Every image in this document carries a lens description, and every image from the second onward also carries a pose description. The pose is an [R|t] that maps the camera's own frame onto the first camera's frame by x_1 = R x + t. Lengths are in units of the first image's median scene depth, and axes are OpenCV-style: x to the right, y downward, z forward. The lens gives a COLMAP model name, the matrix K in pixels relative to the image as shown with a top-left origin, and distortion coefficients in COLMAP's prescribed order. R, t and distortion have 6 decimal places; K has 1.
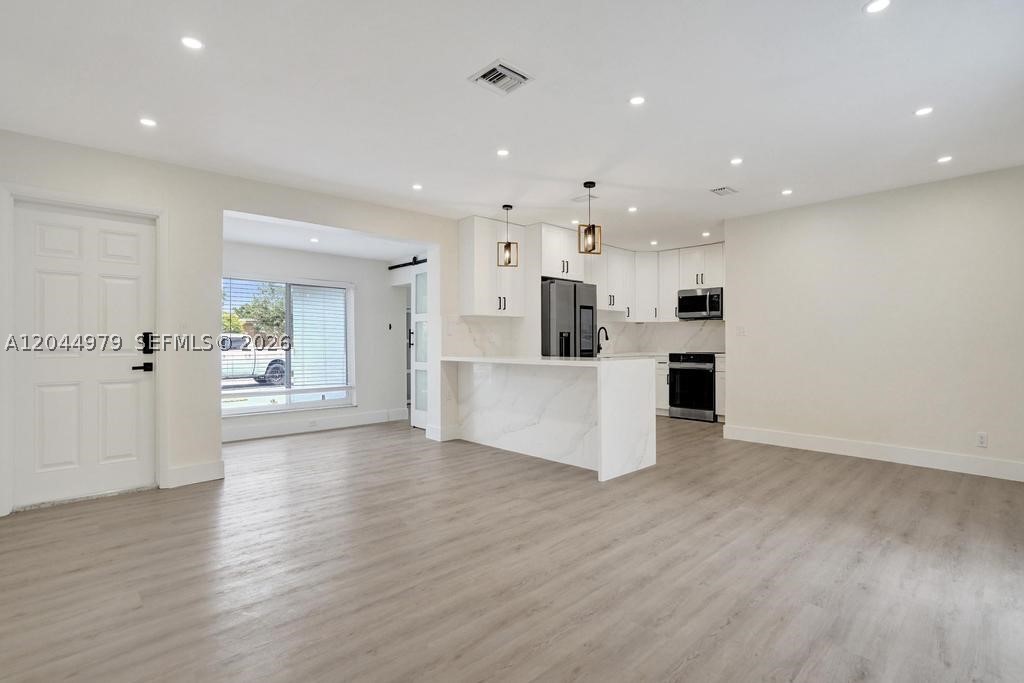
lens RADIAL K [[496.3, 0, 508.2], [0, 496.3, 345.4], [0, 0, 1]] dist [-0.040928, 0.020122]
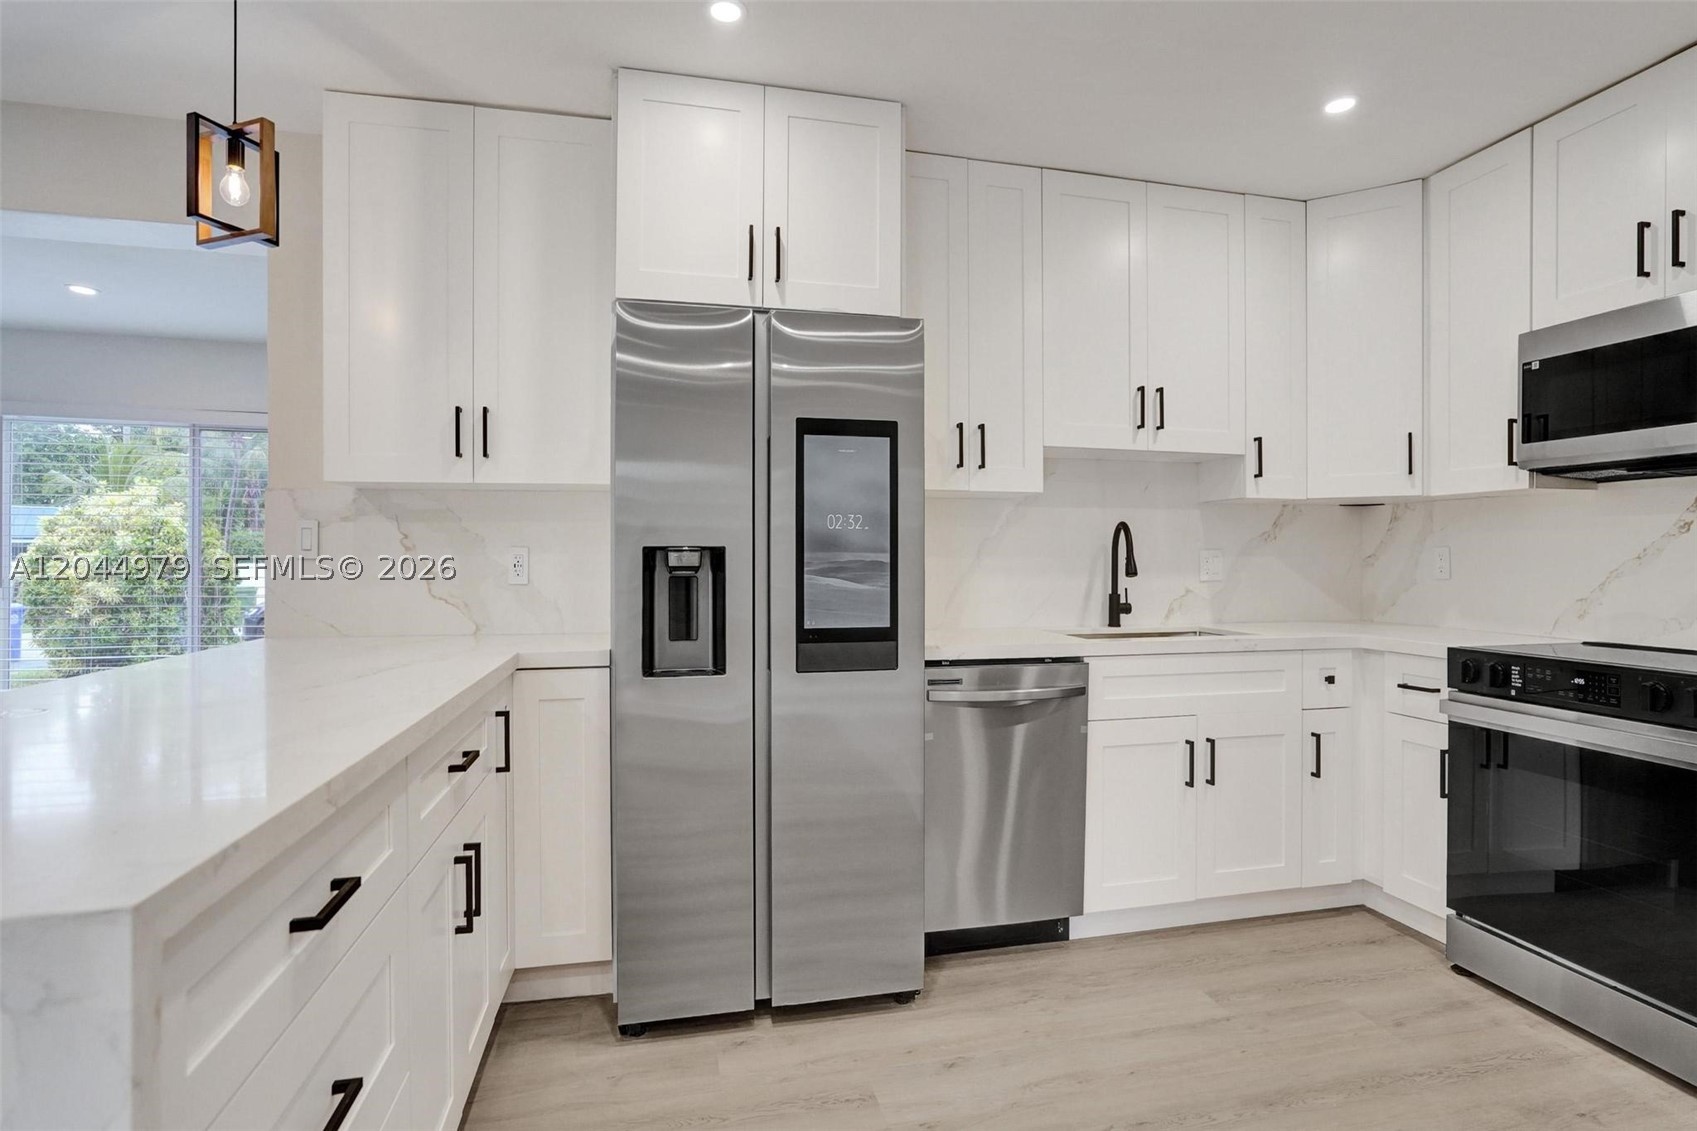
lens RADIAL K [[799.6, 0, 820.8], [0, 799.6, 555.2], [0, 0, 1]] dist [-0.031570, 0.017574]
pose [[0.855646, 0.004182, -0.517545, 0.622597], [-0.007891, 0.999957, -0.004965, -0.040077], [0.517501, 0.008333, 0.855642, 1.352782]]
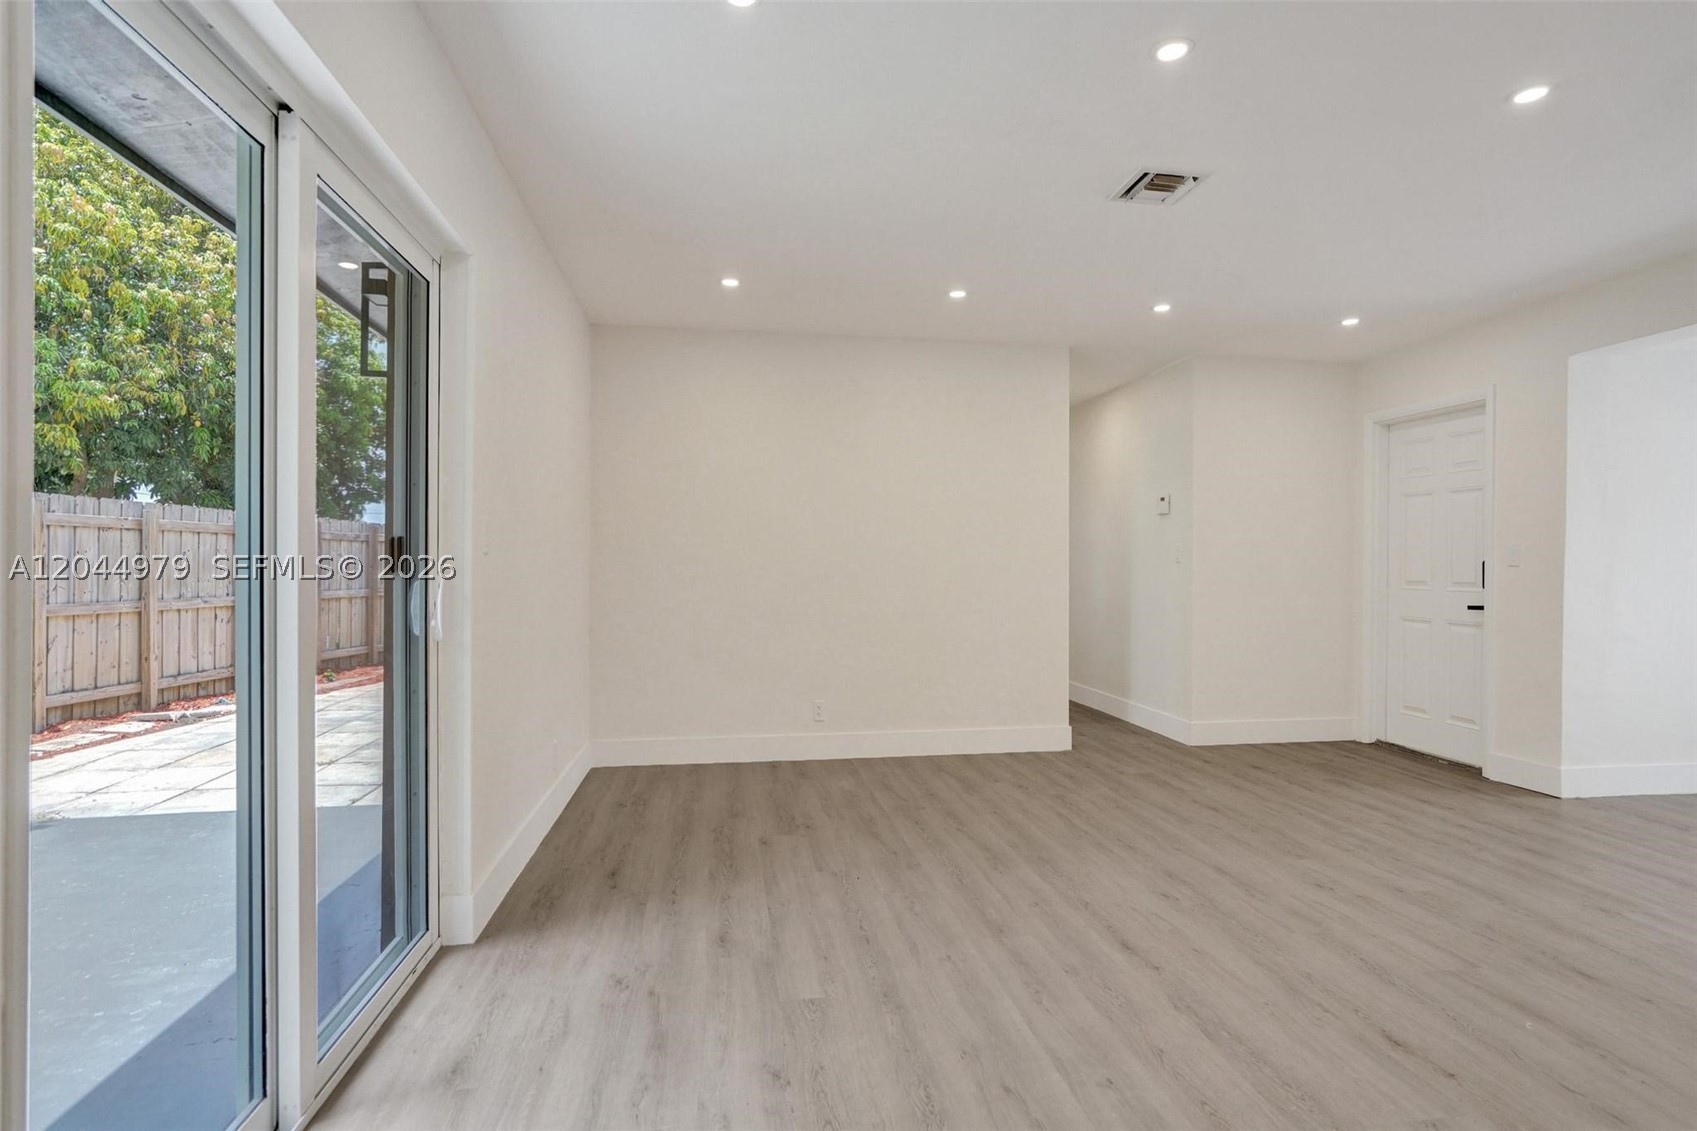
lens RADIAL K [[818.0, 0, 839.8], [0, 818.0, 562.4], [0, 0, 1]] dist [-0.032812, 0.016736]
pose [[-0.580111, -0.001928, -0.814535, 0.953196], [-0.008532, 0.999957, 0.003710, -0.021786], [0.814493, 0.009102, -0.580102, 1.062779]]
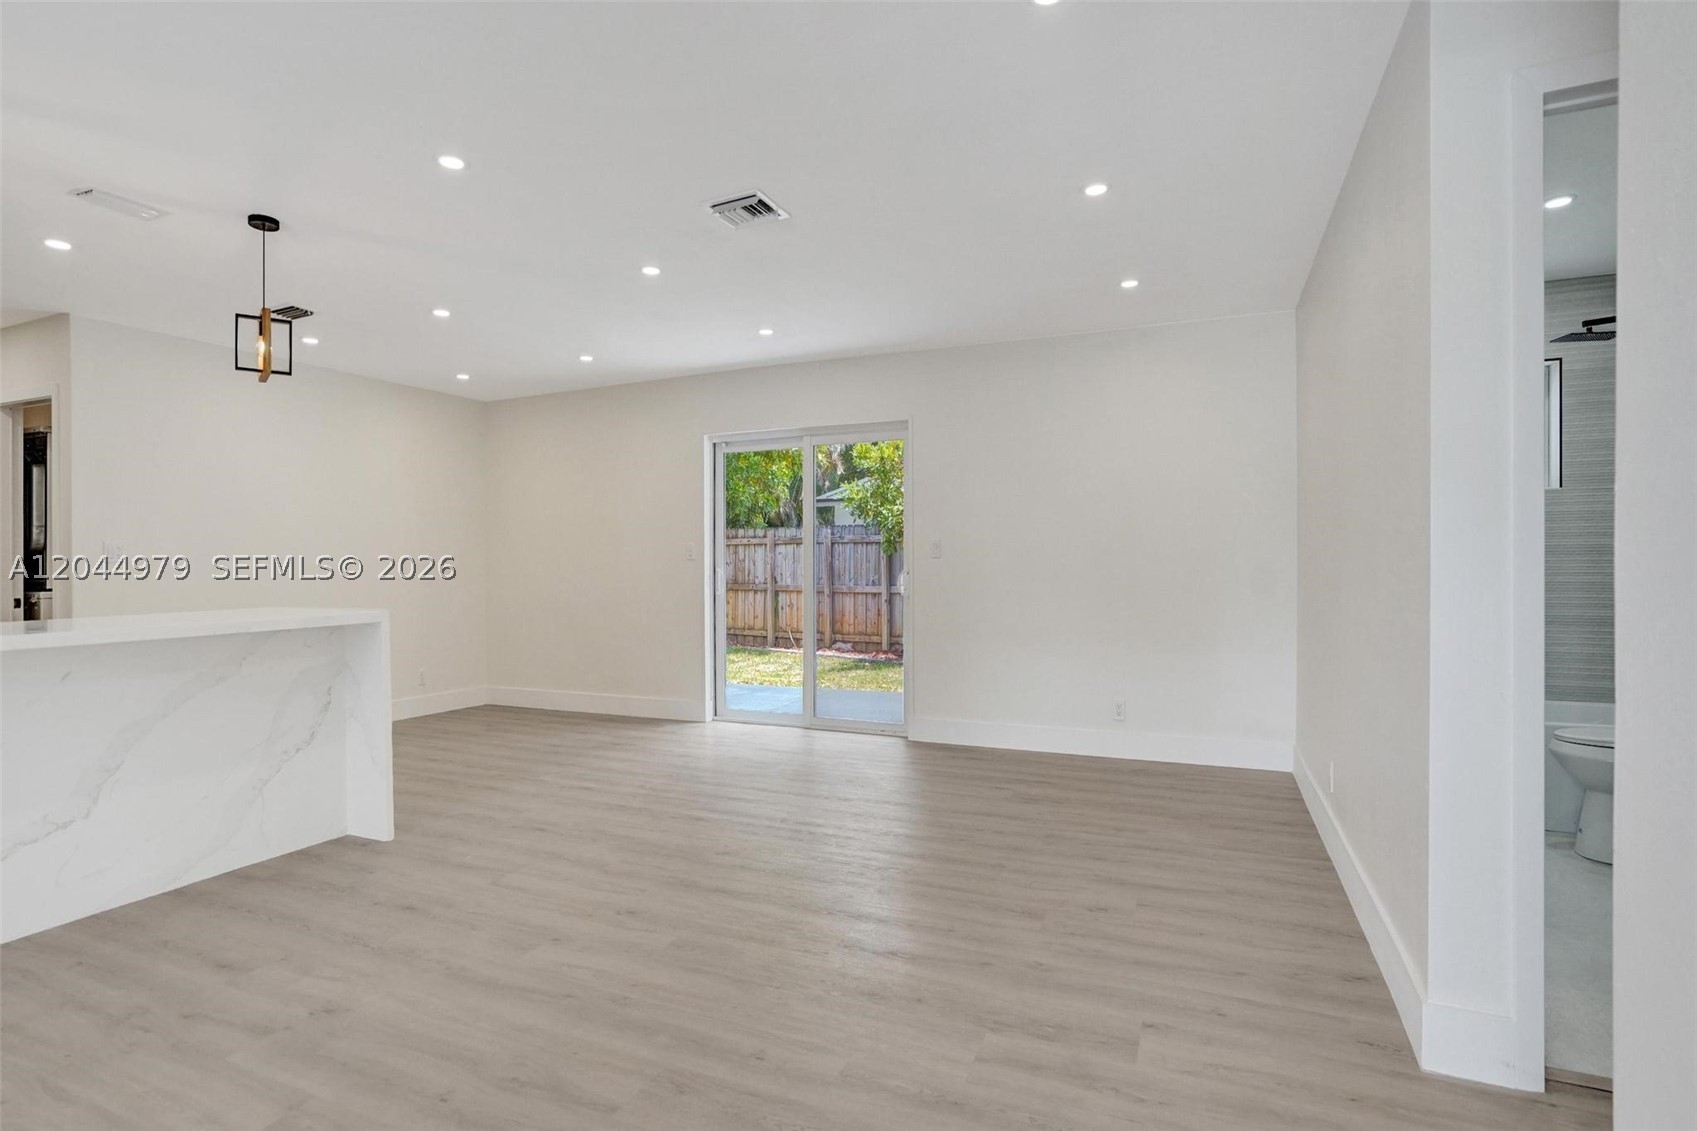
lens RADIAL K [[818.0, 0, 839.8], [0, 818.0, 562.4], [0, 0, 1]] dist [-0.032812, 0.016736]
pose [[-0.380221, 0.009502, 0.924847, -0.972588], [0.016293, 0.999861, -0.003575, -0.008957], [-0.924752, 0.013709, -0.380323, 1.091879]]
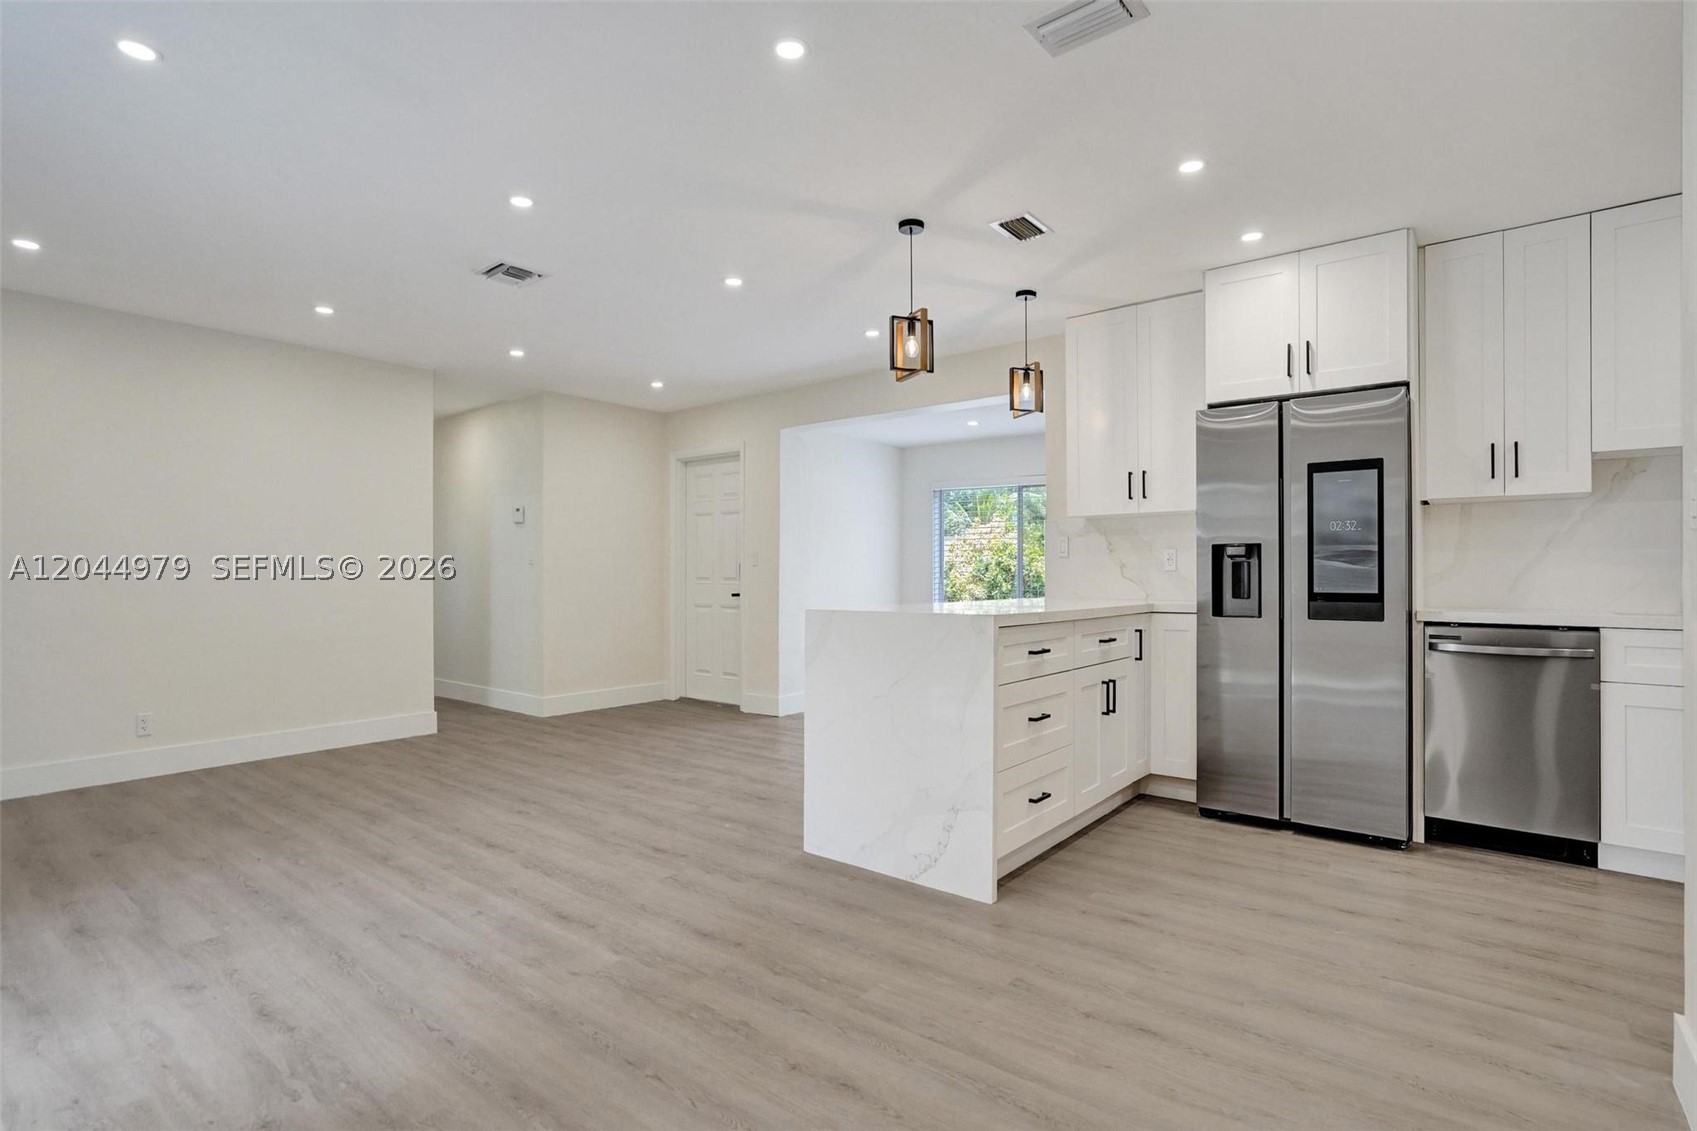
lens RADIAL K [[822.5, 0, 842.2], [0, 822.5, 572.0], [0, 0, 1]] dist [-0.040928, 0.020122]
pose [[0.129756, 0.001363, -0.991545, 1.251911], [-0.006799, 0.999977, 0.000485, -0.007123], [0.991523, 0.006678, 0.129762, 1.148697]]
